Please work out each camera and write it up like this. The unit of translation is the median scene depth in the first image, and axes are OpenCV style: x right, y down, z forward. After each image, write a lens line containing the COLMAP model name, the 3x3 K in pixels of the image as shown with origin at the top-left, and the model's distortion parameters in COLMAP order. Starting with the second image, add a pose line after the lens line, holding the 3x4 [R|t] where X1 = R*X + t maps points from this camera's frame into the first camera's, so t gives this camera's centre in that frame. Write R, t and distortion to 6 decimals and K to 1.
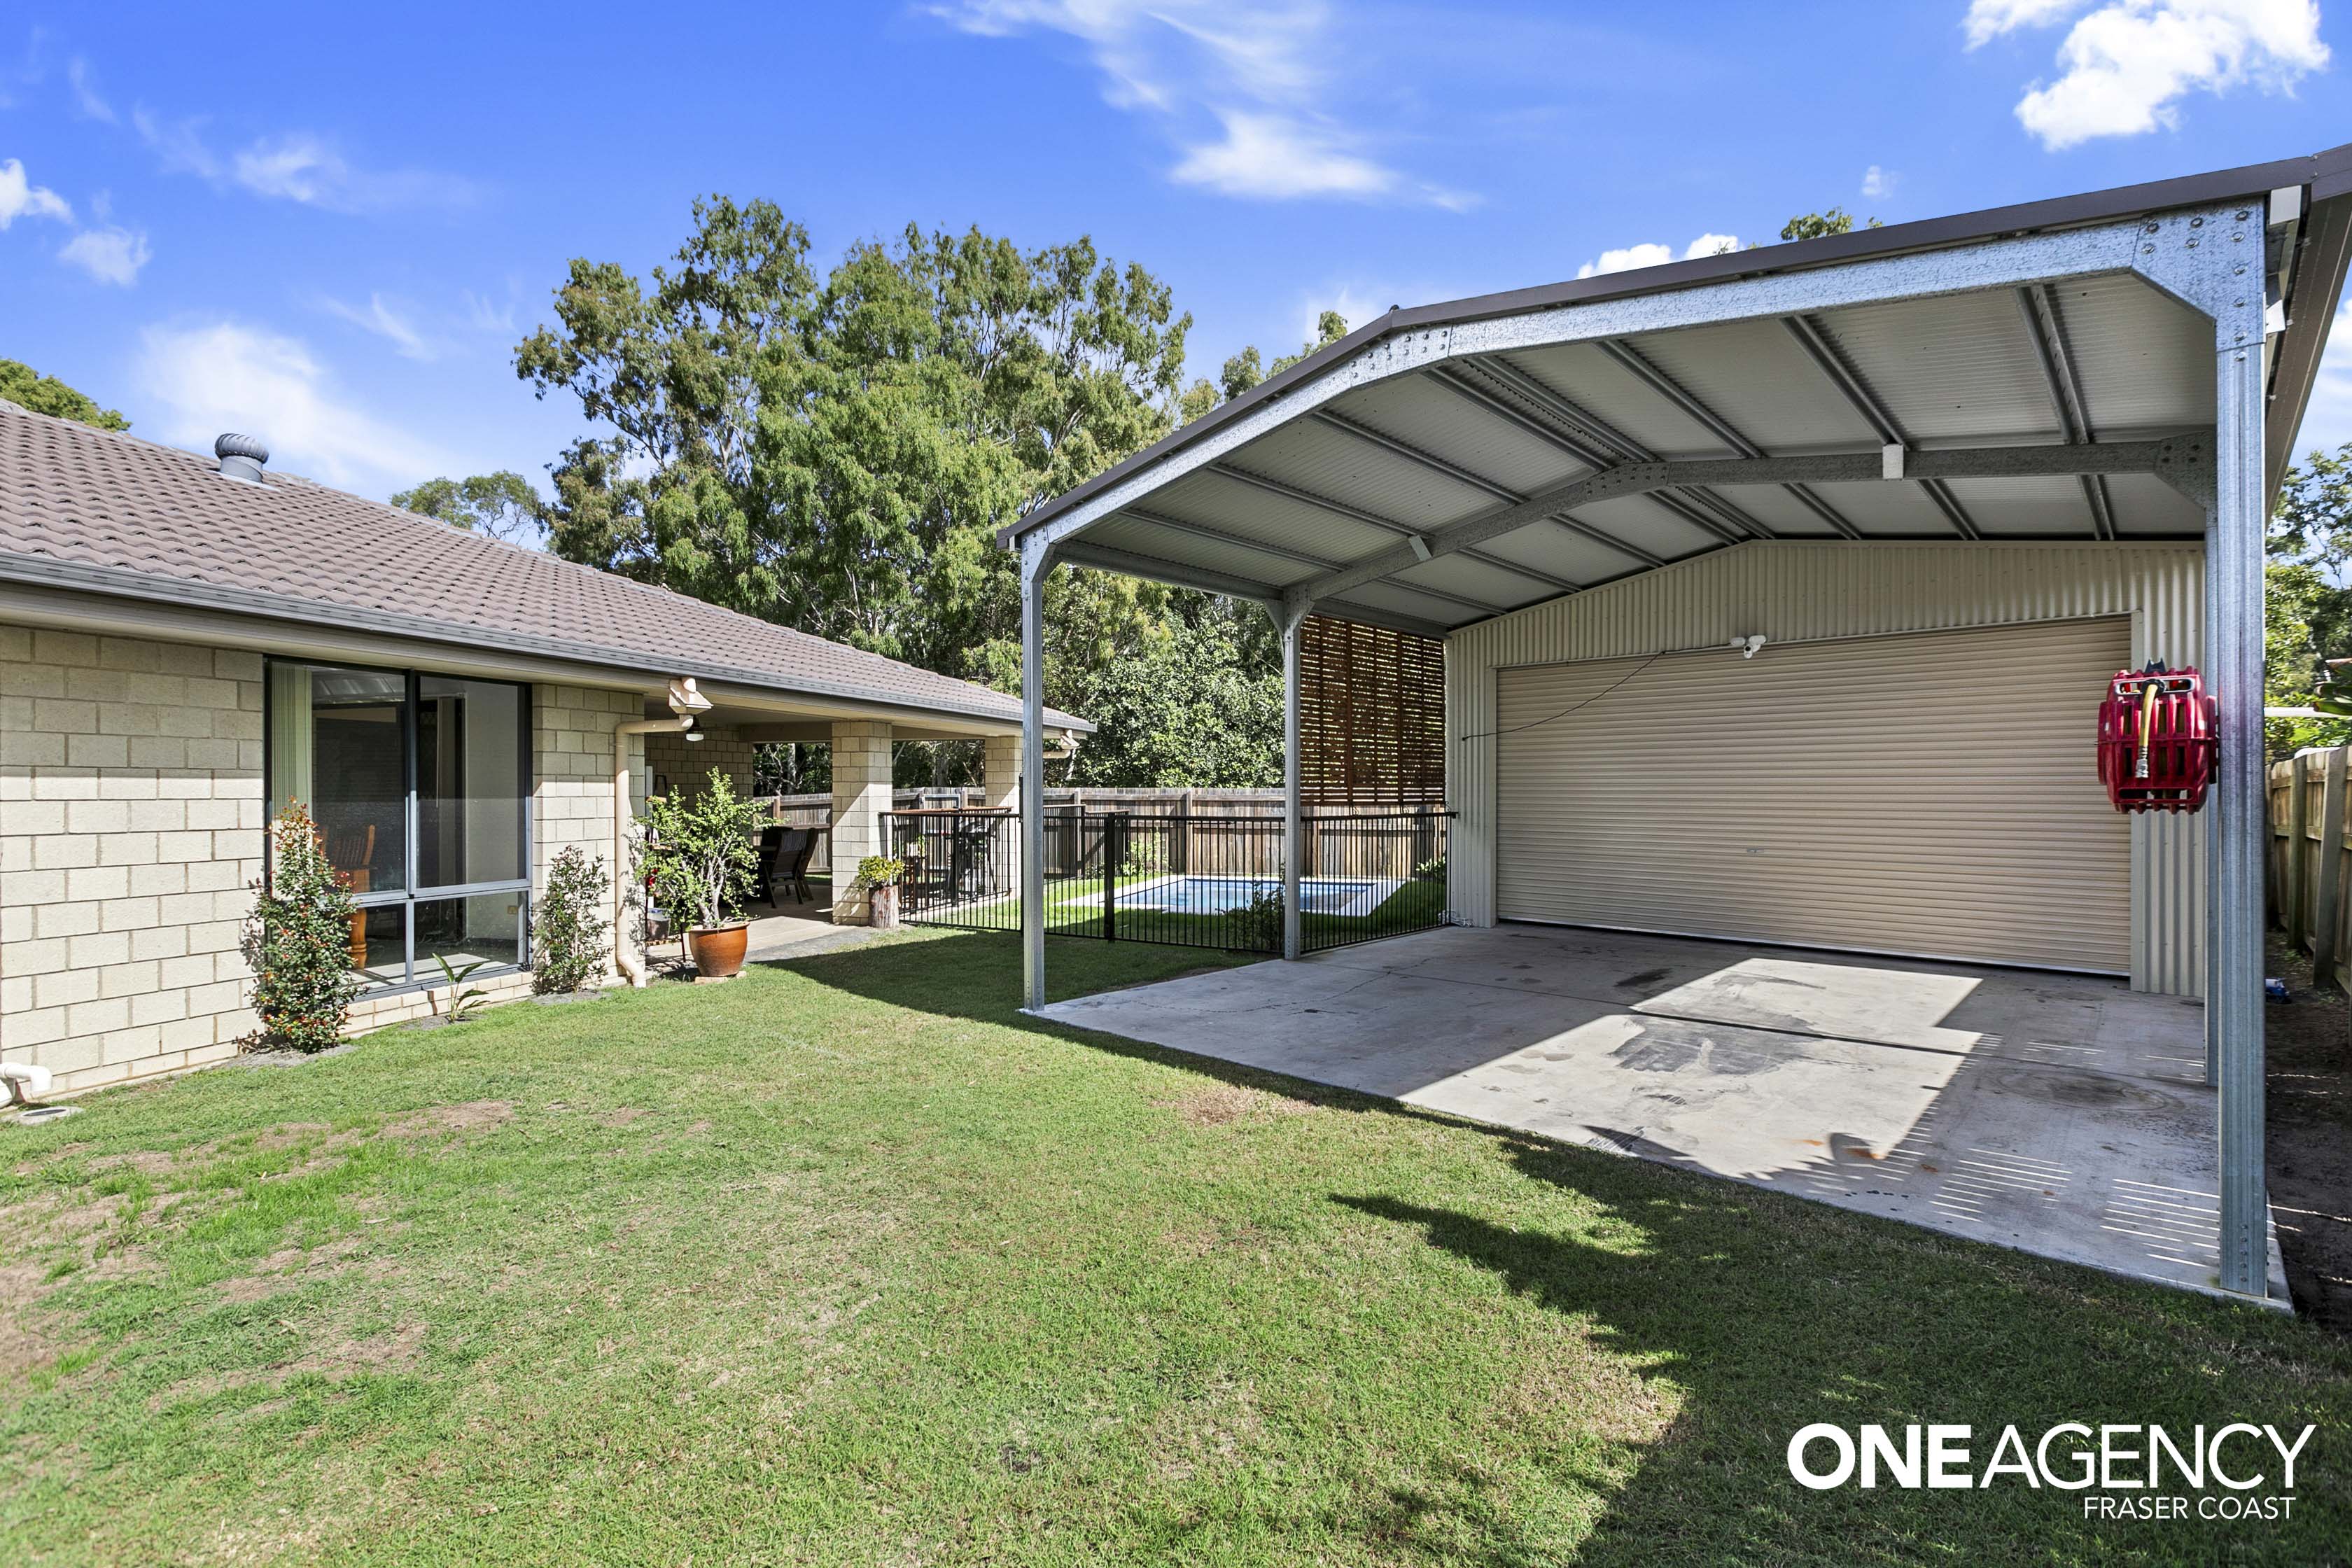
lens RADIAL K [[1074.8, 0, 1176.0], [0, 1074.8, 784.0], [0, 0, 1]] dist [0.001840, -0.000218]
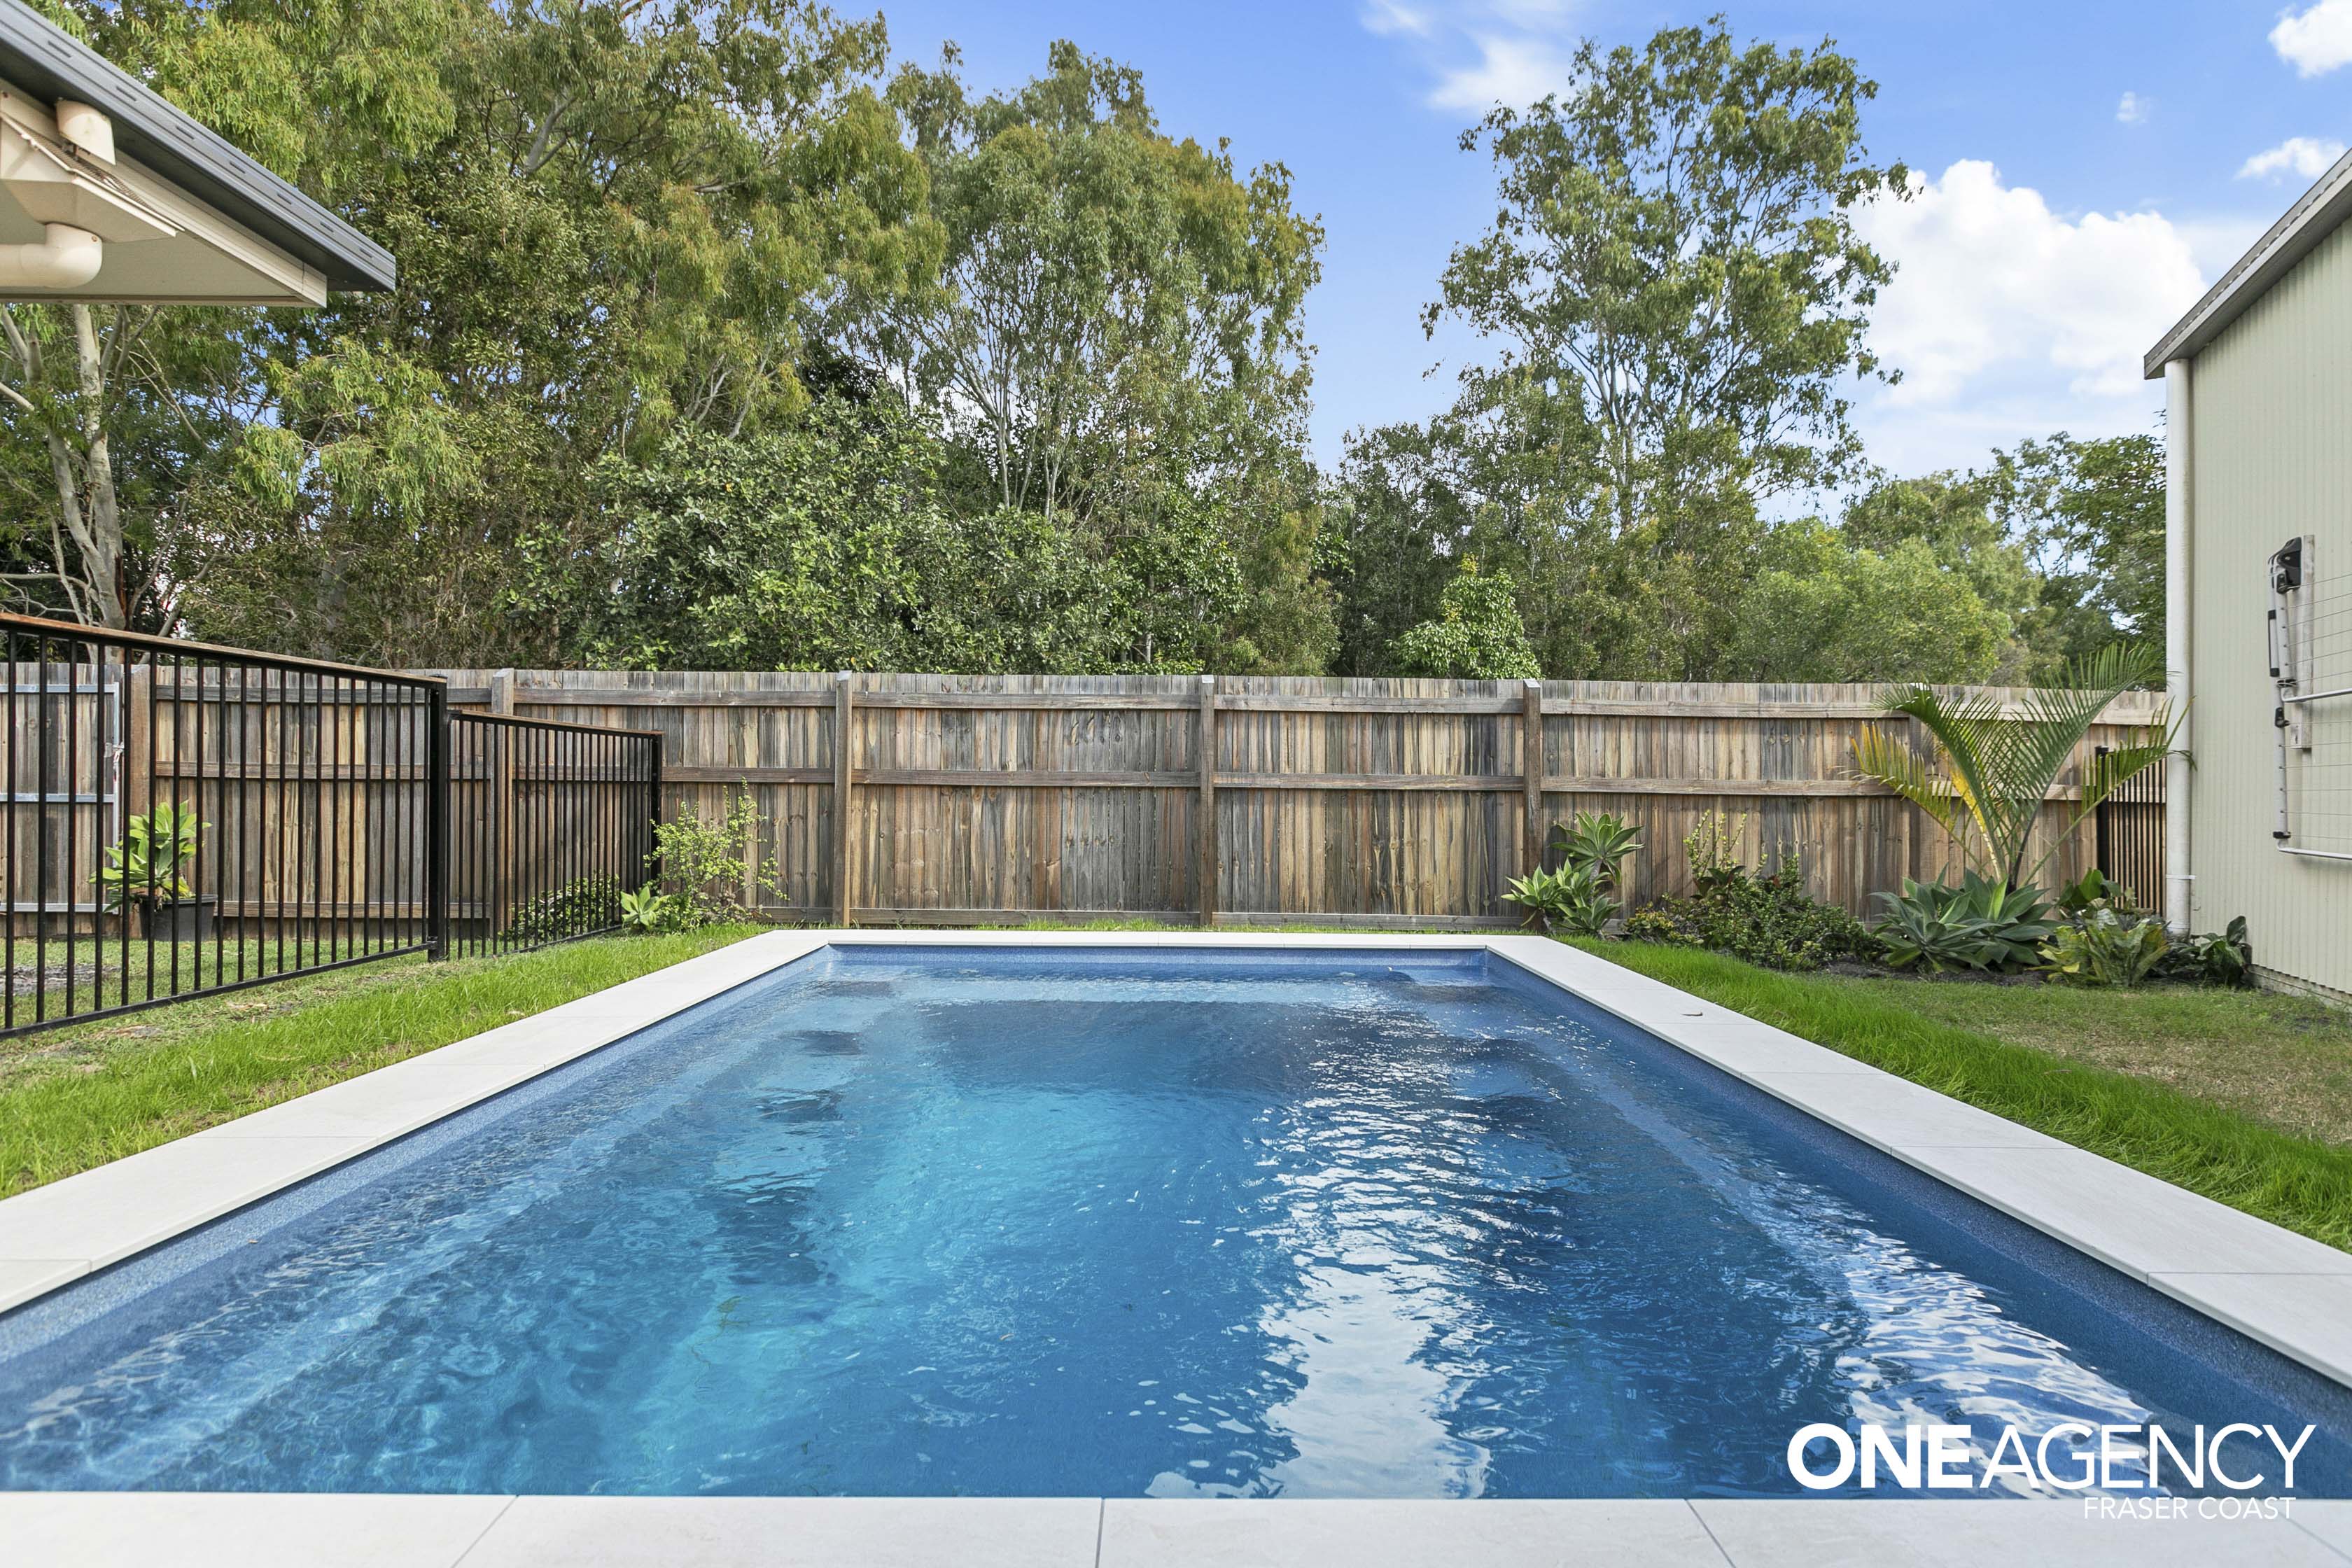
lens RADIAL K [[1098.1, 0, 1172.2], [0, 1098.1, 792.7], [0, 0, 1]] dist [-0.001339, -0.000129]
pose [[0.954162, 0.011298, 0.299077, 0.006362], [-0.013221, 0.999903, 0.004407, 0.034823], [-0.298998, -0.008160, 0.954219, 0.519993]]
